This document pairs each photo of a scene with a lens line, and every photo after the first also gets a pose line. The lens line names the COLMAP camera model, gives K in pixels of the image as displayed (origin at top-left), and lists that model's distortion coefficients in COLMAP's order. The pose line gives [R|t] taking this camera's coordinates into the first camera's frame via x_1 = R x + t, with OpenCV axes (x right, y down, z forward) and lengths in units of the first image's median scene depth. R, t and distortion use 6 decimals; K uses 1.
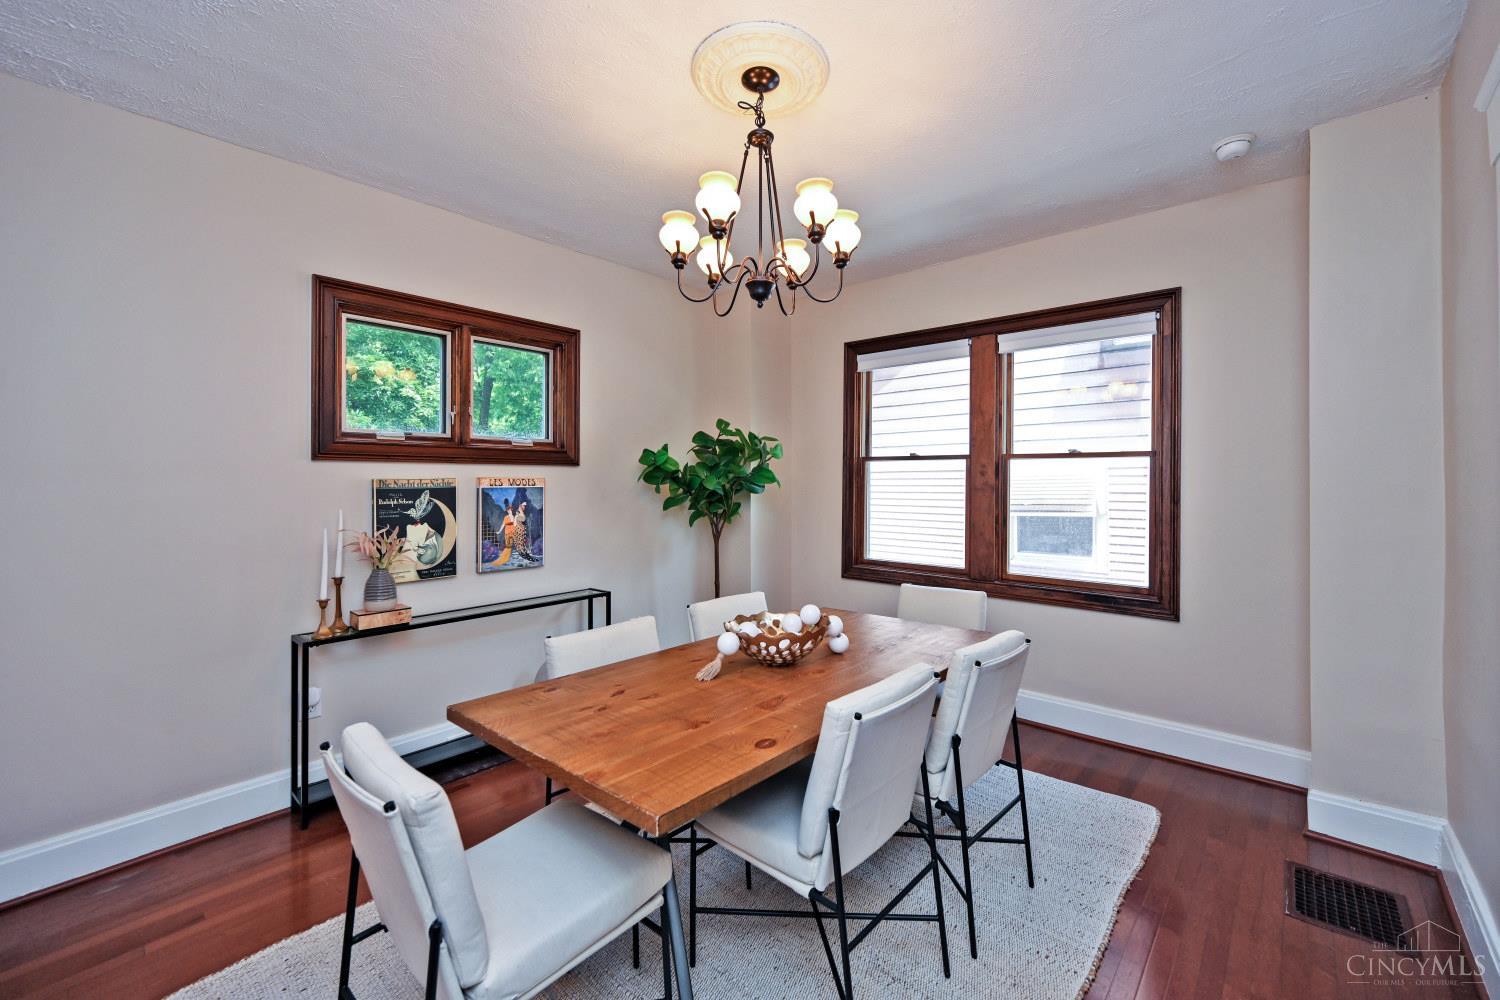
lens RADIAL K [[614.7, 0, 763.8], [0, 614.7, 480.1], [0, 0, 1]] dist [-0.001866, -0.000195]
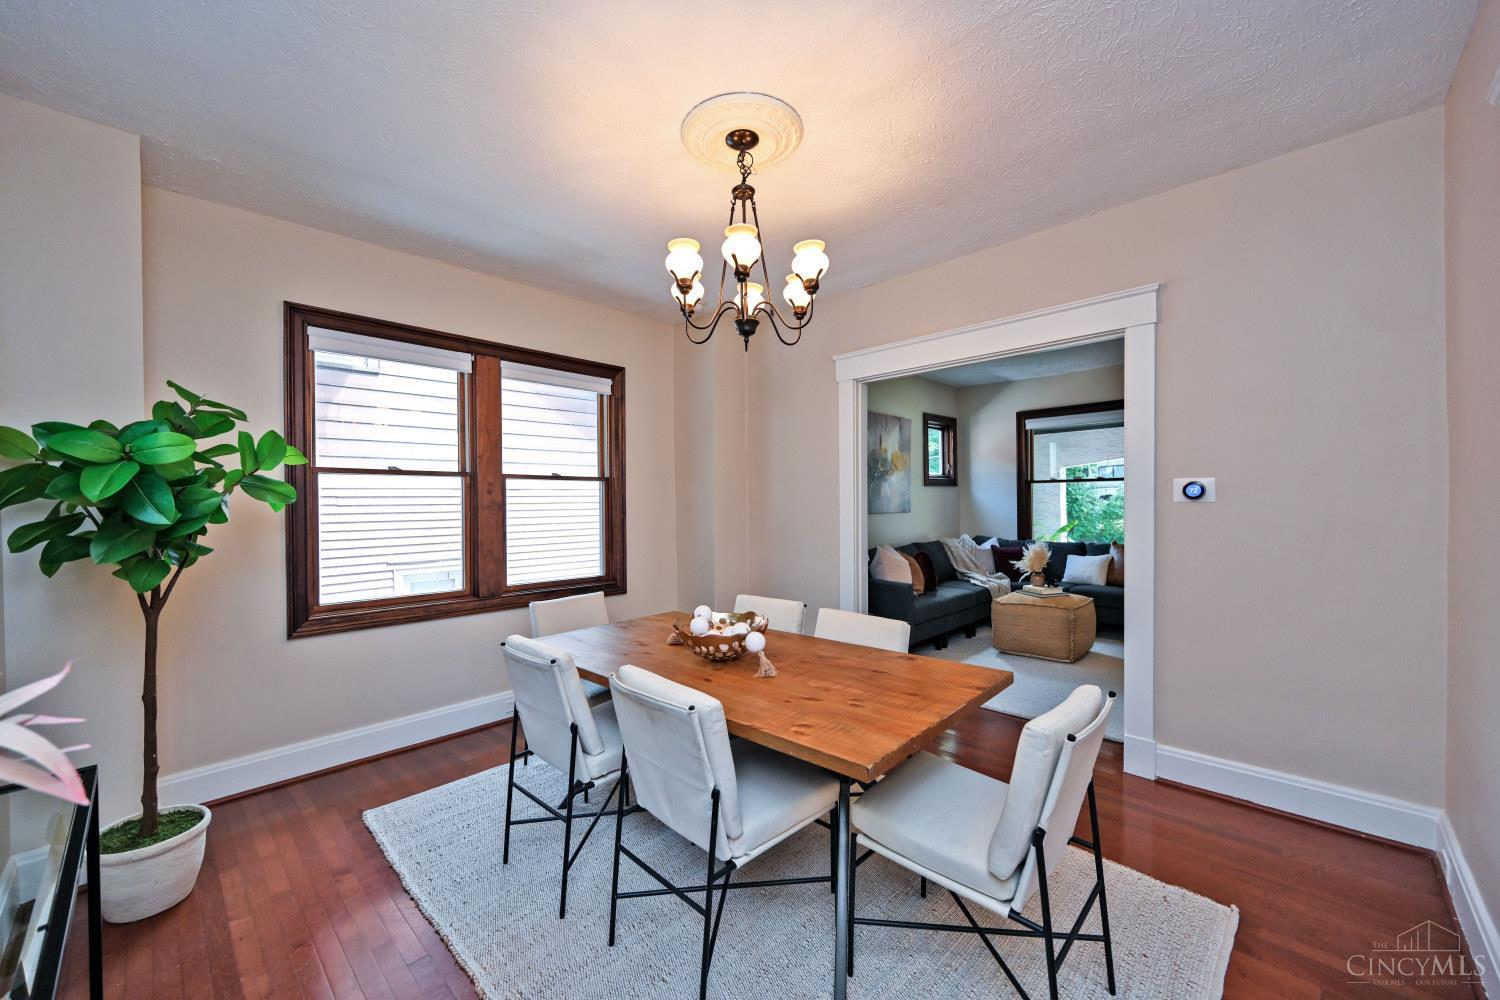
lens RADIAL K [[597.3, 0, 745.7], [0, 597.3, 503.8], [0, 0, 1]] dist [-0.000275, -0.000198]
pose [[0.054990, -0.008425, 0.998451, -0.700946], [0.007528, 0.999939, 0.008023, 0.005269], [-0.998459, 0.007075, 0.055050, 0.592712]]
